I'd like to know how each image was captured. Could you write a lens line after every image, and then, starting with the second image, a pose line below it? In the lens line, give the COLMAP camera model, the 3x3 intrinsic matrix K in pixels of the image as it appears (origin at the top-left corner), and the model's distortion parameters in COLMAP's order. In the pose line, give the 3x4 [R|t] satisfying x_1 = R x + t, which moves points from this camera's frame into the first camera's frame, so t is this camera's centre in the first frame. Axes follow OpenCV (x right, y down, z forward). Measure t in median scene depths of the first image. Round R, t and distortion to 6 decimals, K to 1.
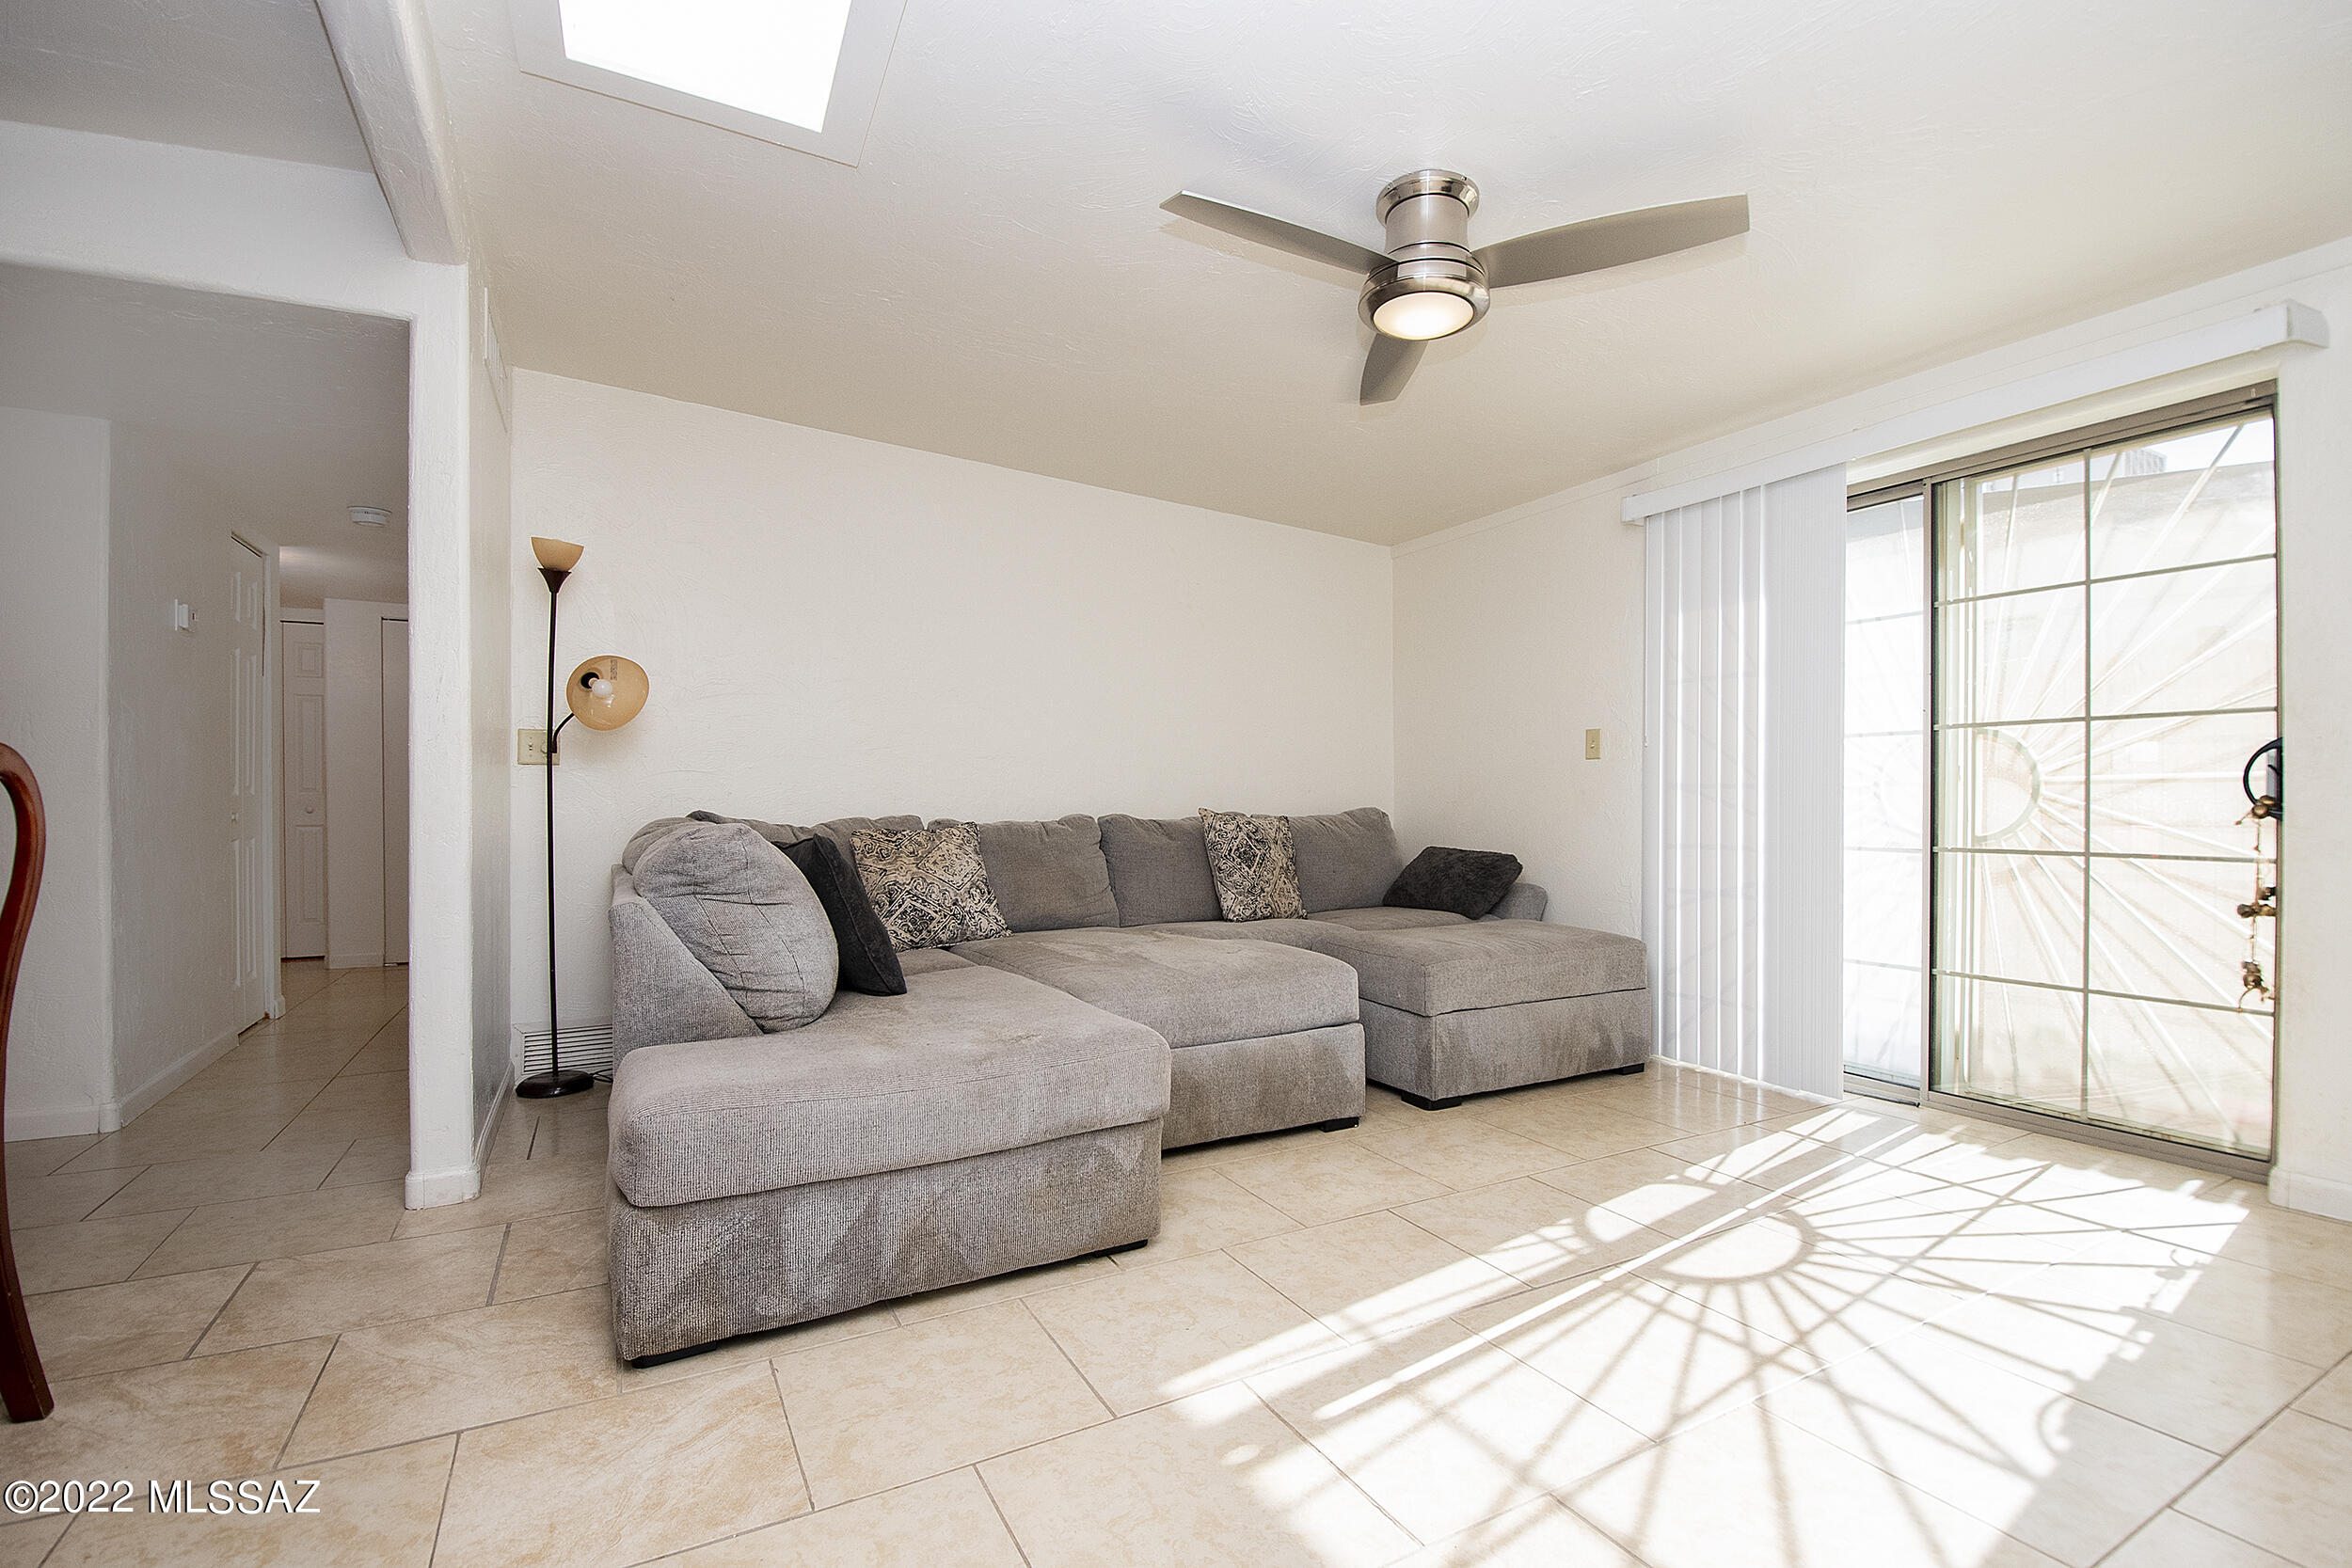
lens RADIAL K [[1070.9, 0, 1192.8], [0, 1070.9, 825.3], [0, 0, 1]] dist [0.002334, -0.013723]
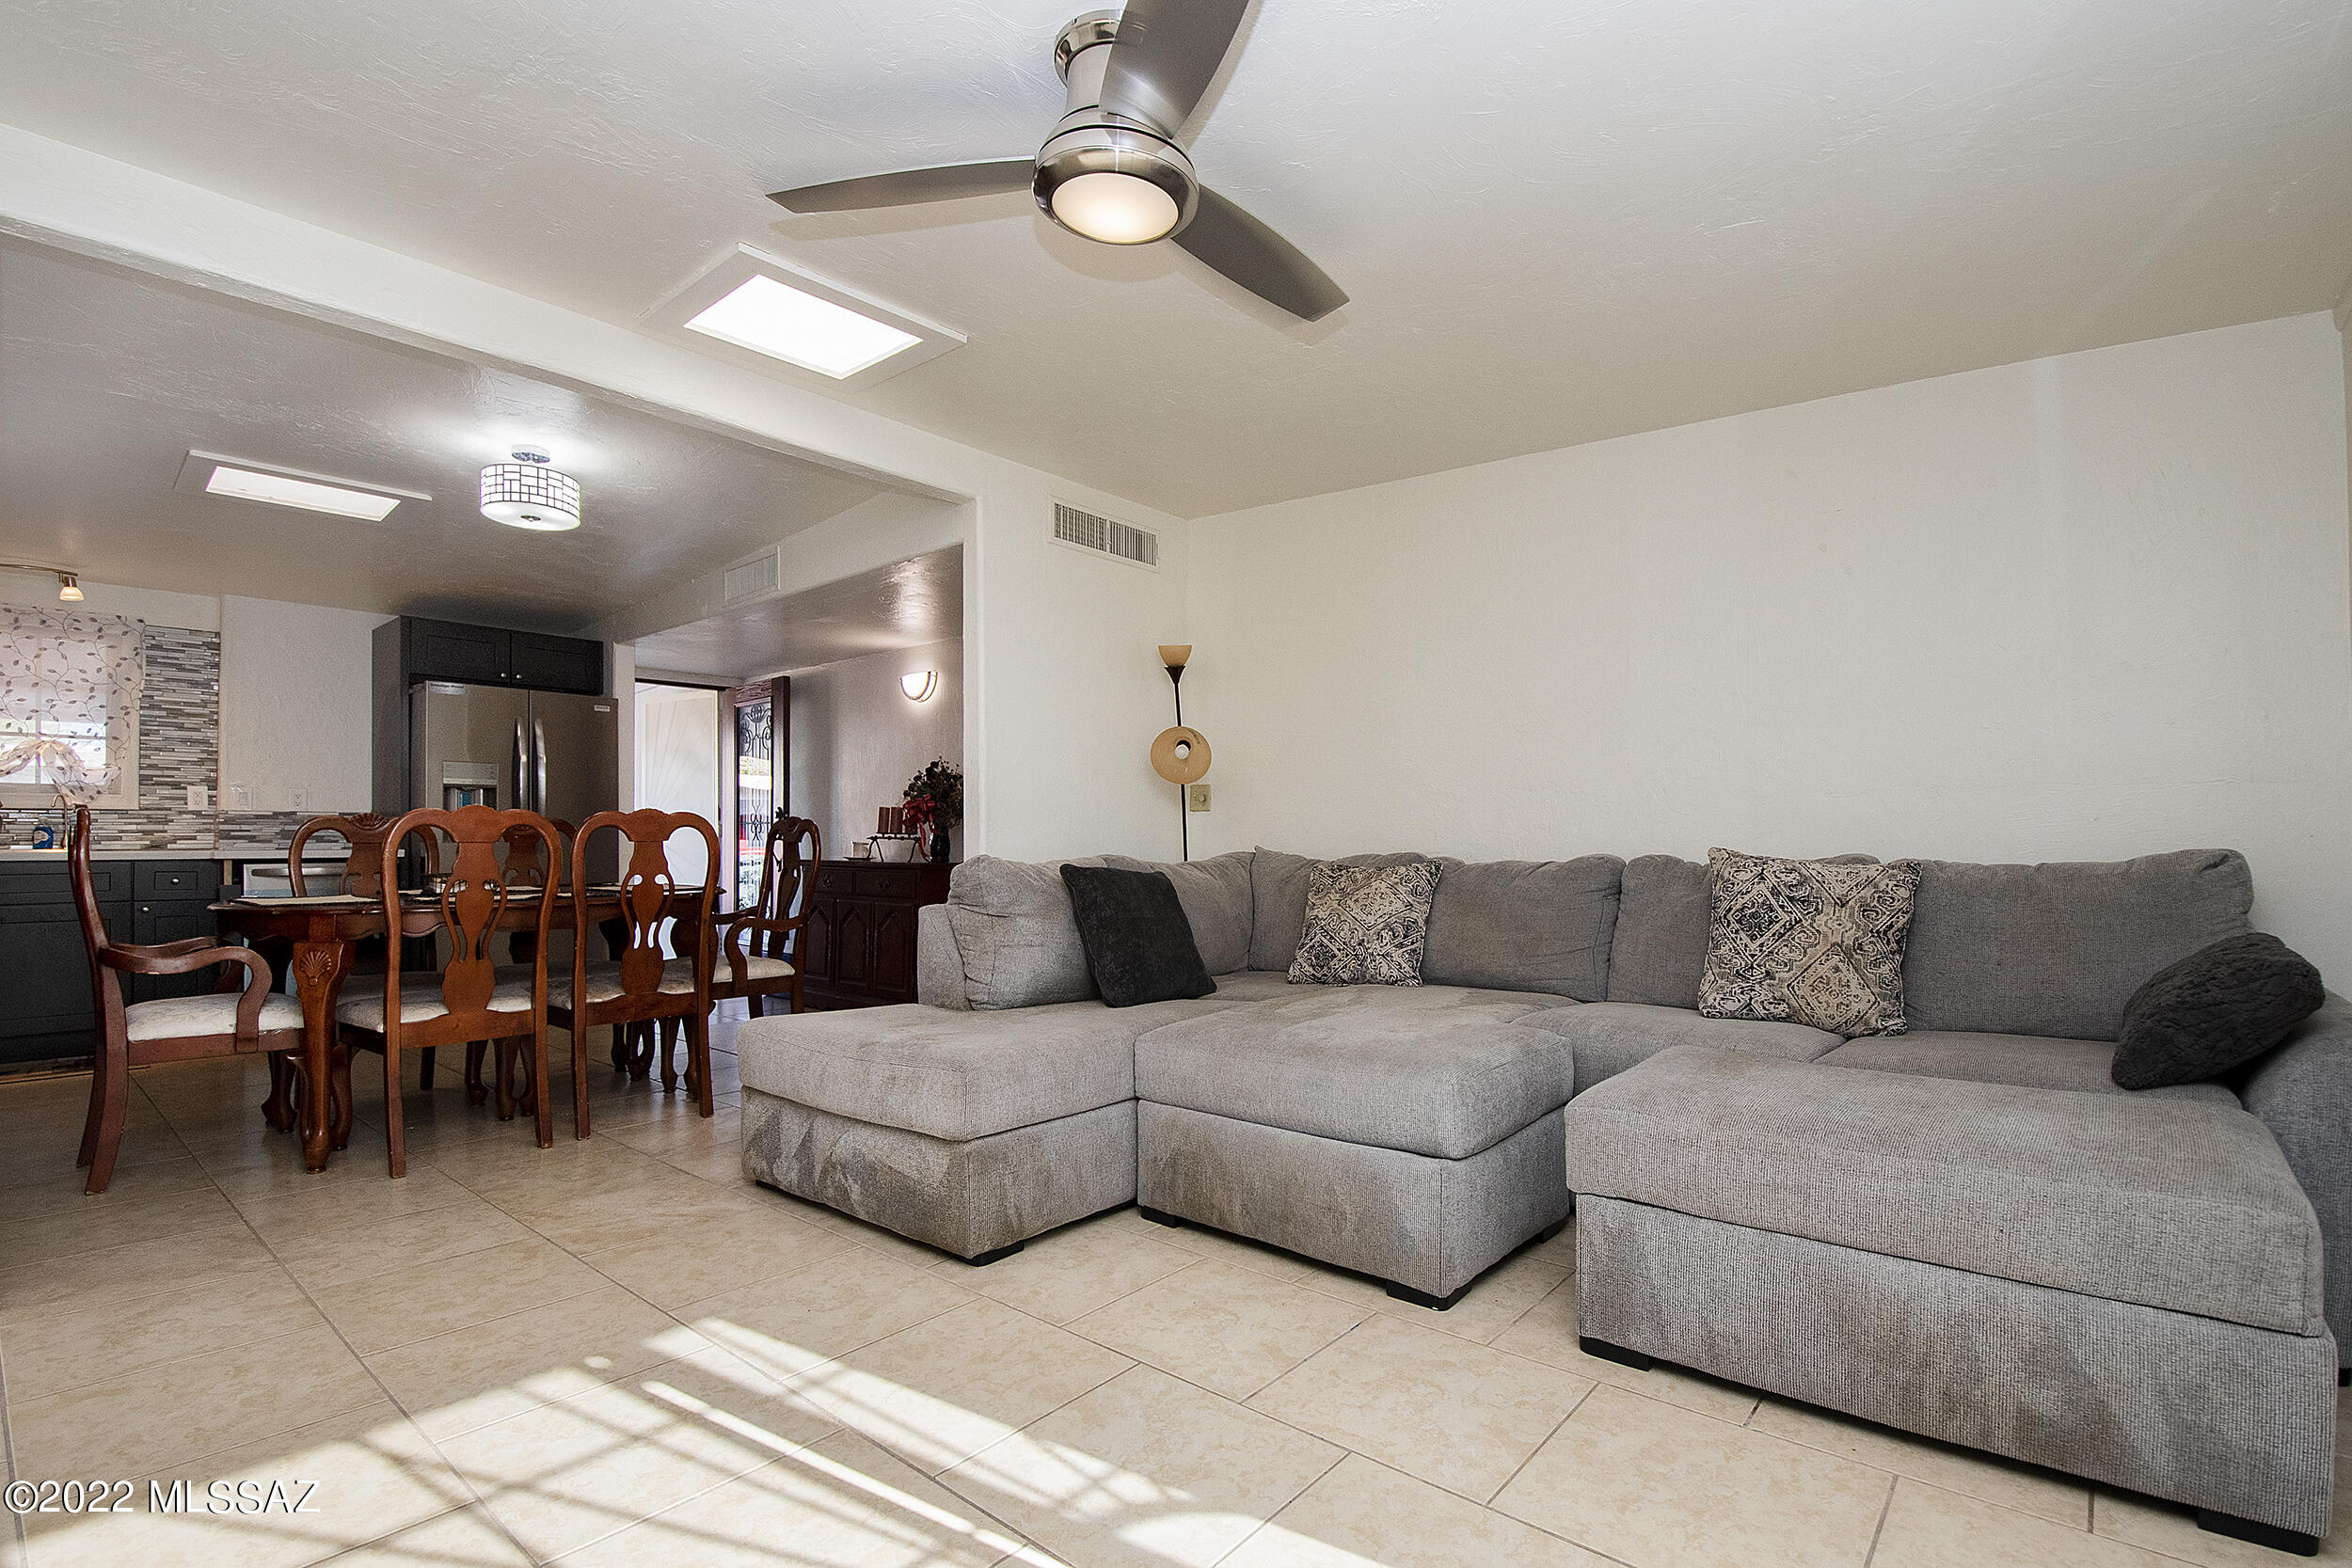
lens RADIAL K [[1070.9, 0, 1192.8], [0, 1070.9, 825.3], [0, 0, 1]] dist [0.002334, -0.013723]
pose [[0.364265, -0.010798, -0.931233, 0.784105], [-0.020907, 0.999586, -0.019769, -0.014680], [0.931061, 0.026670, 0.363889, 0.629685]]
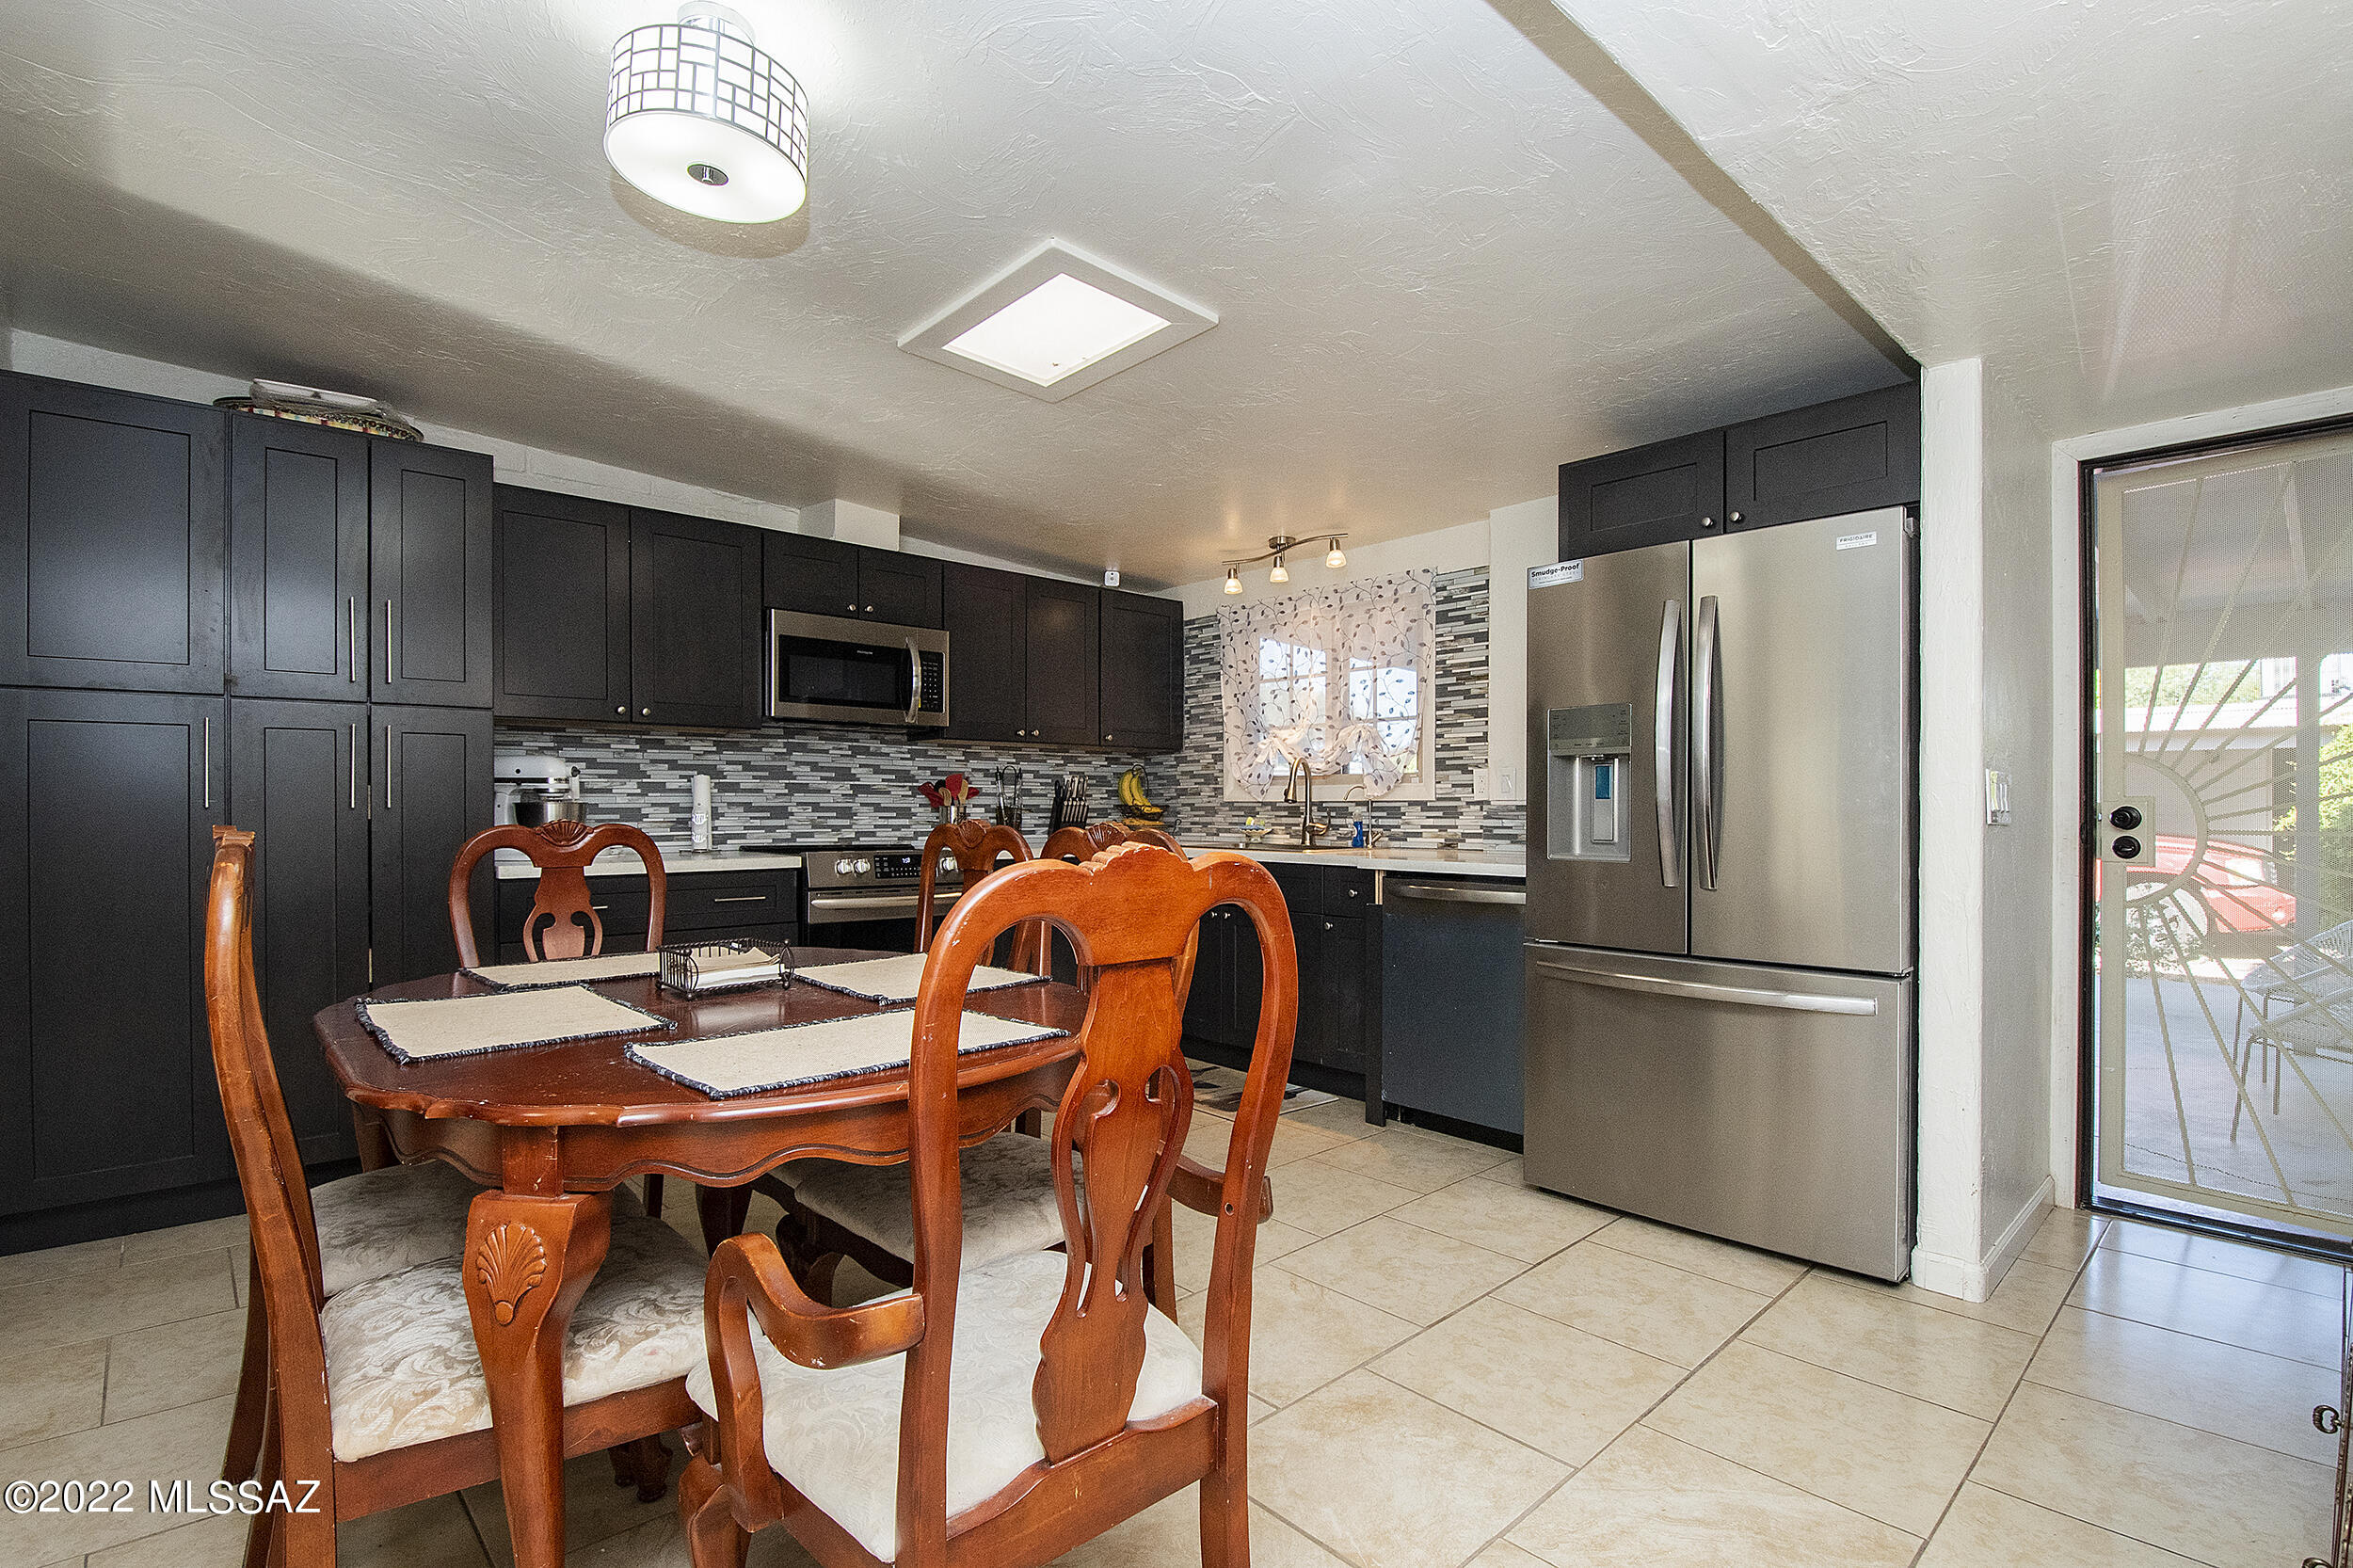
lens RADIAL K [[1081.9, 0, 1214.4], [0, 1081.9, 801.4], [0, 0, 1]] dist [-0.000185, 0.000010]
pose [[-0.962864, 0.001904, -0.269979, -0.842070], [-0.004084, 0.999758, 0.021614, -0.069757], [0.269954, 0.021914, -0.962624, 0.993500]]
